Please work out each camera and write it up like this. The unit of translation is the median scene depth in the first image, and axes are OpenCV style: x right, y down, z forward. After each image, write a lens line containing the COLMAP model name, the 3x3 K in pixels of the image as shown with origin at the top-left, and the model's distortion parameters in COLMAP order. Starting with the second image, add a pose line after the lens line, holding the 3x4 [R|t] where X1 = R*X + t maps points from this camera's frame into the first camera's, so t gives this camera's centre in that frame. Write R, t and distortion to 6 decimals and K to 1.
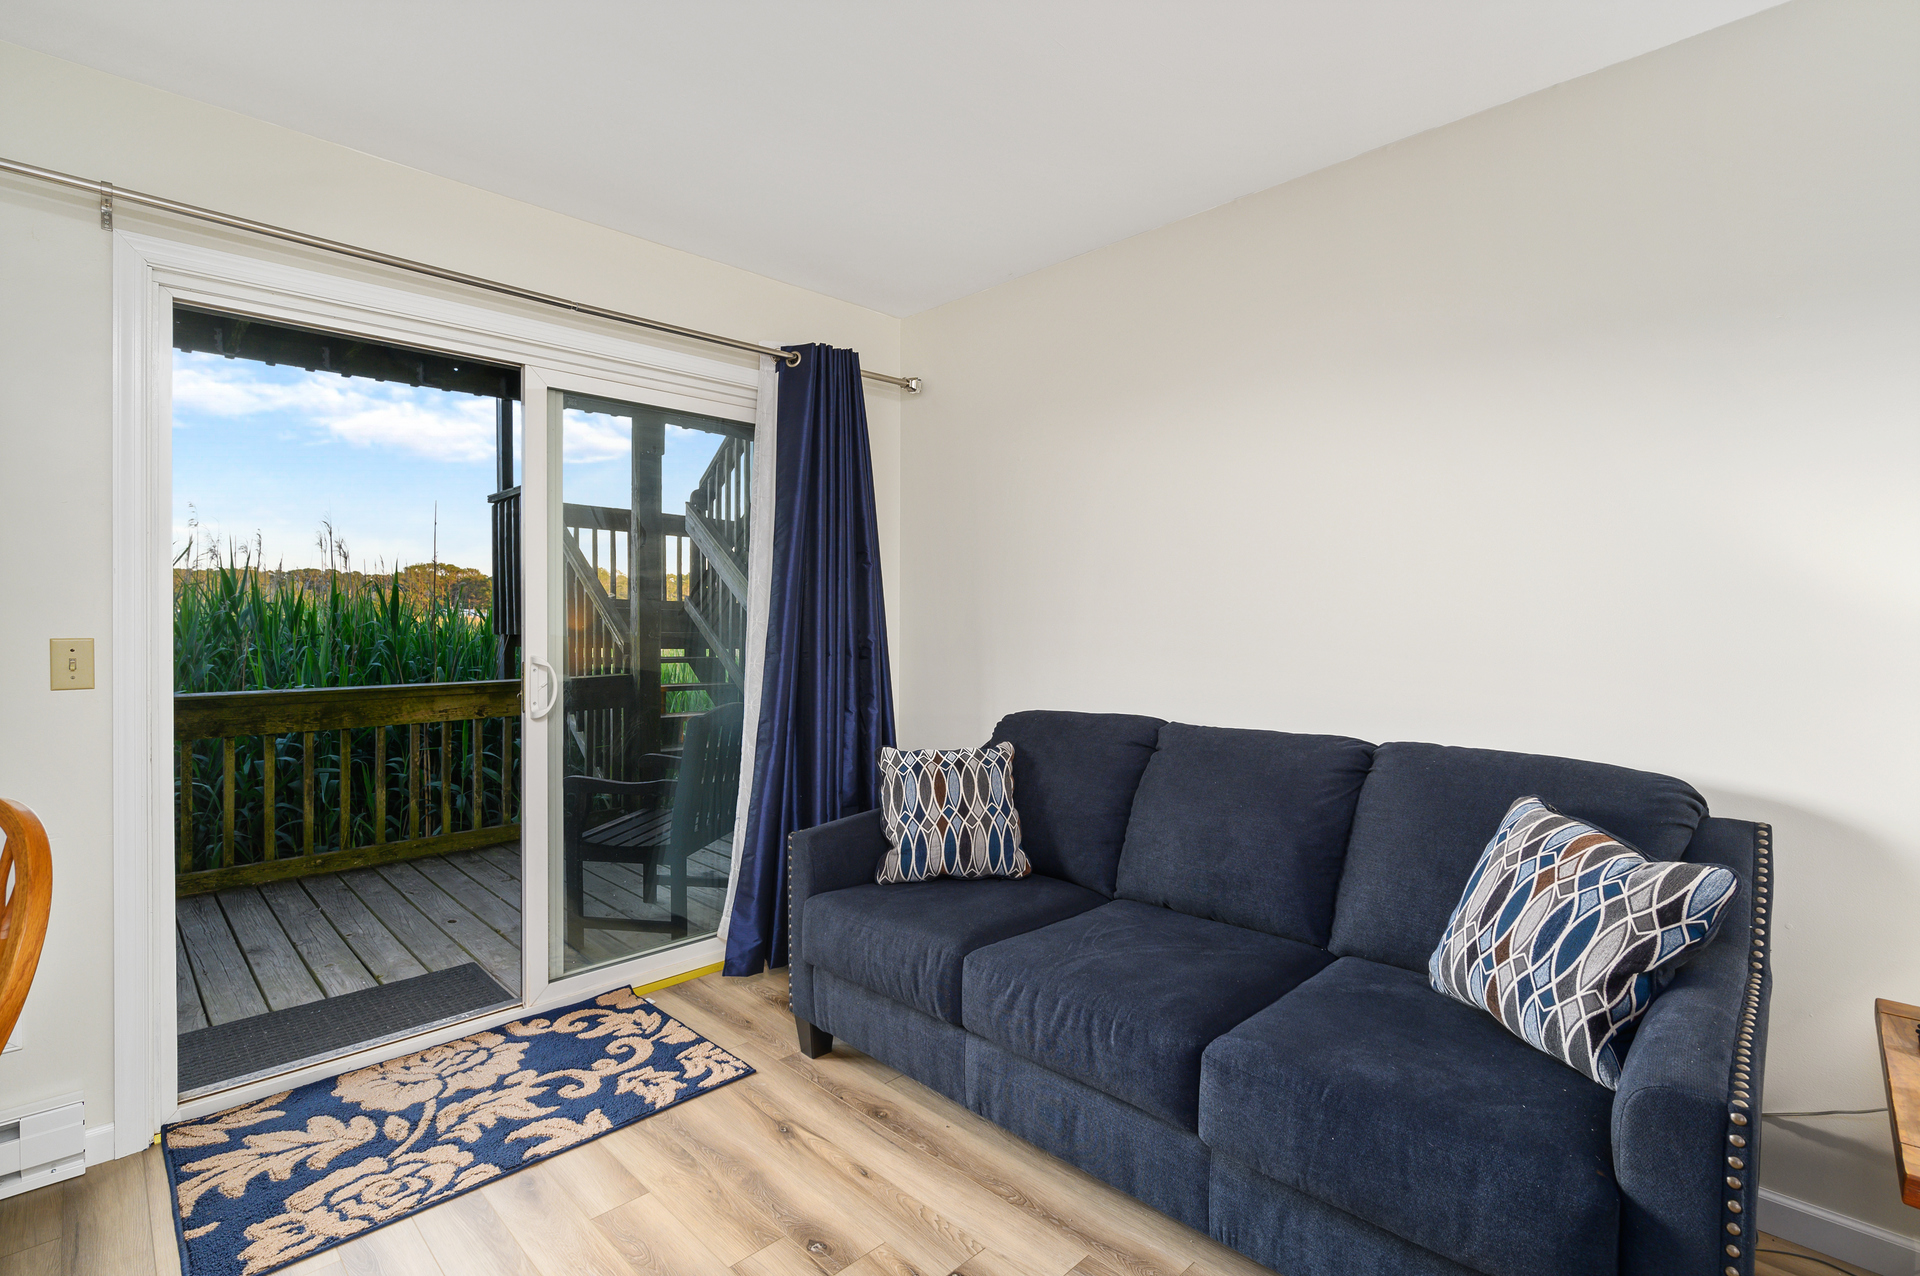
lens RADIAL K [[885.7, 0, 960.0], [0, 885.7, 638.0], [0, 0, 1]] dist [-0.001456, -0.000125]
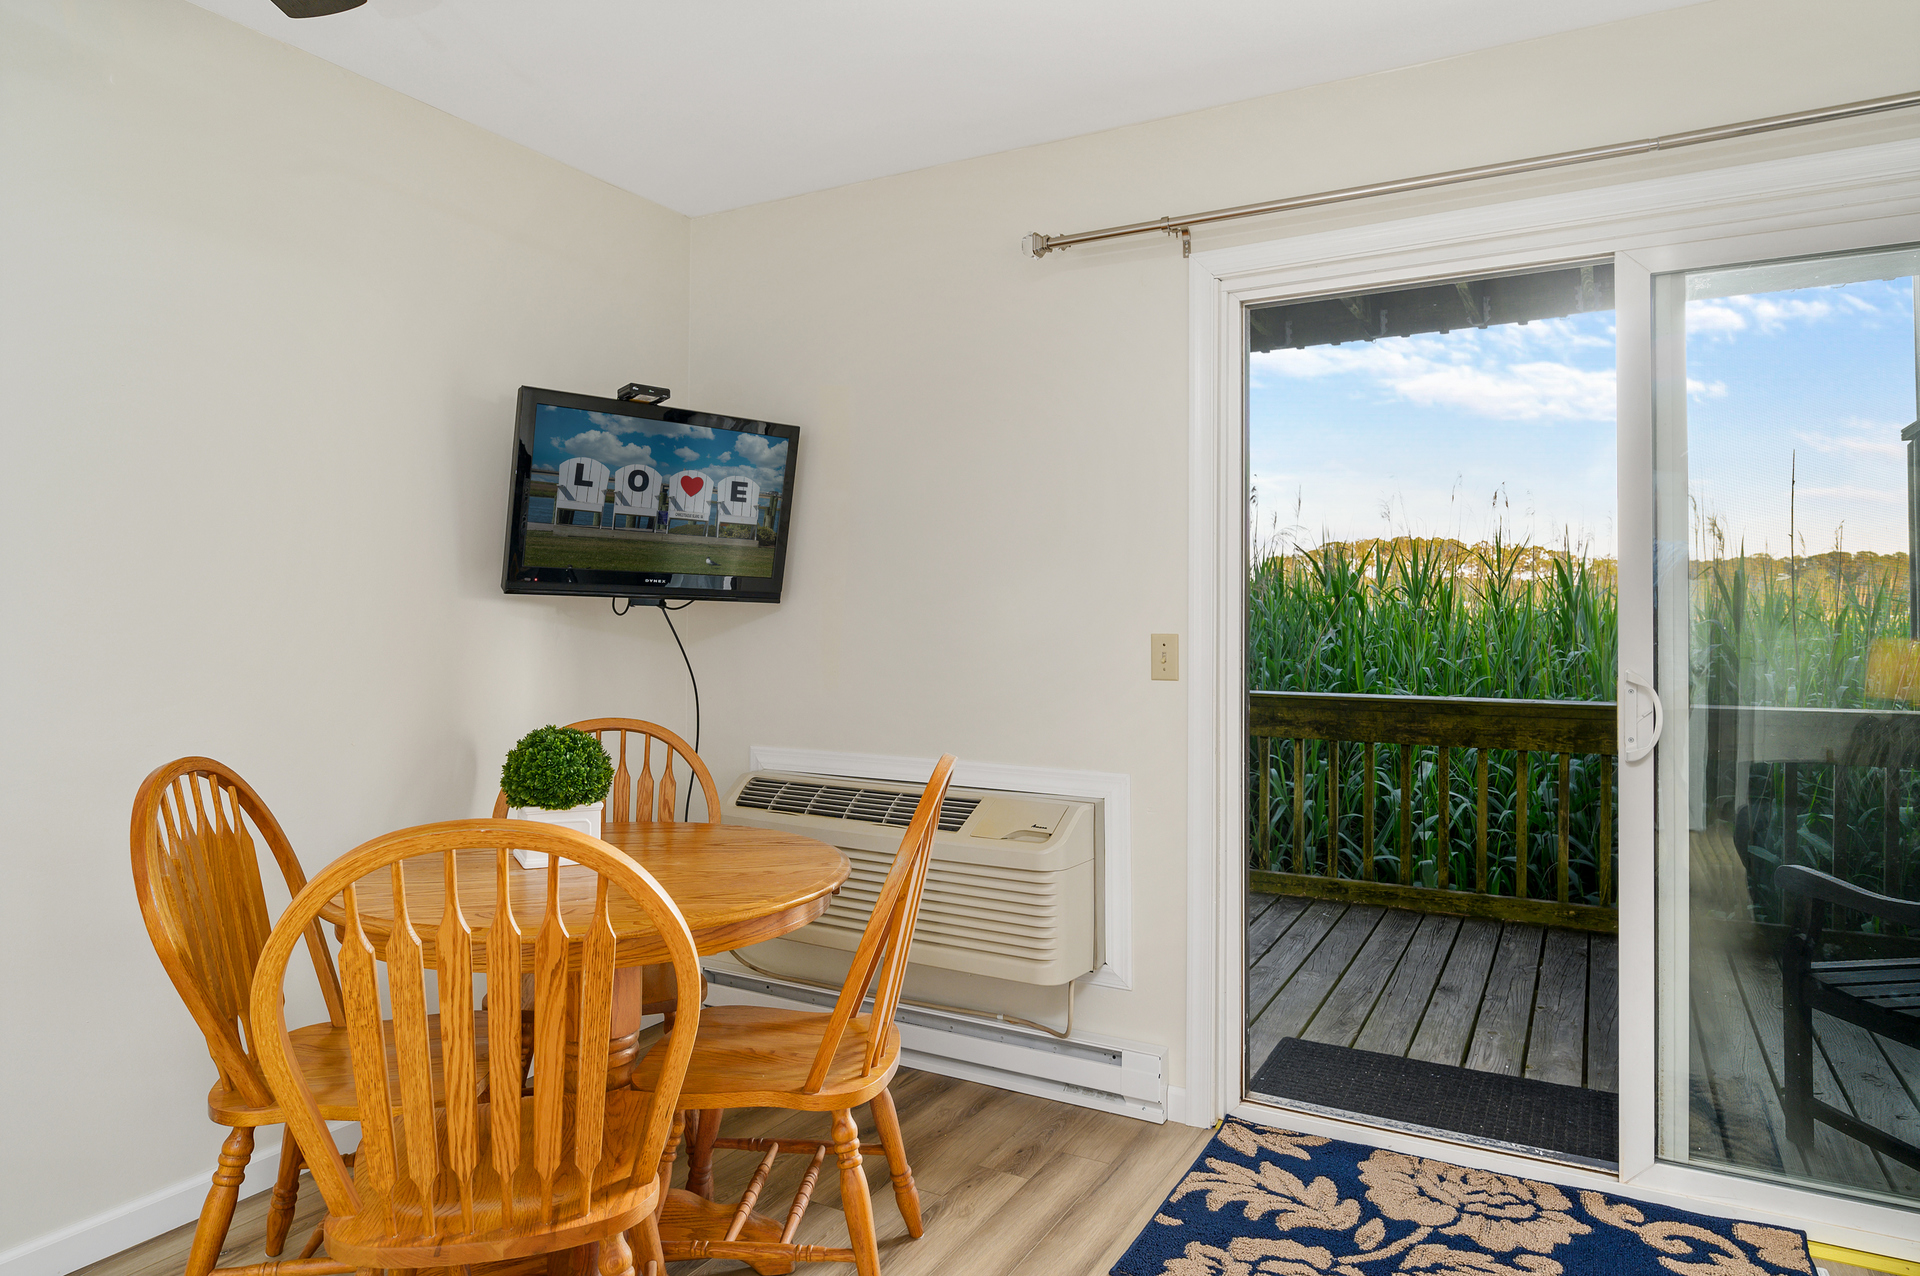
lens RADIAL K [[1147.5, 0, 962.5], [0, 1147.5, 607.3], [0, 0, 1]] dist [-0.000753, -0.001244]
pose [[0.290314, -0.009284, -0.956886, 0.257483], [-0.019859, 0.999679, -0.015725, -0.004694], [0.956725, 0.023568, 0.290036, 0.288537]]
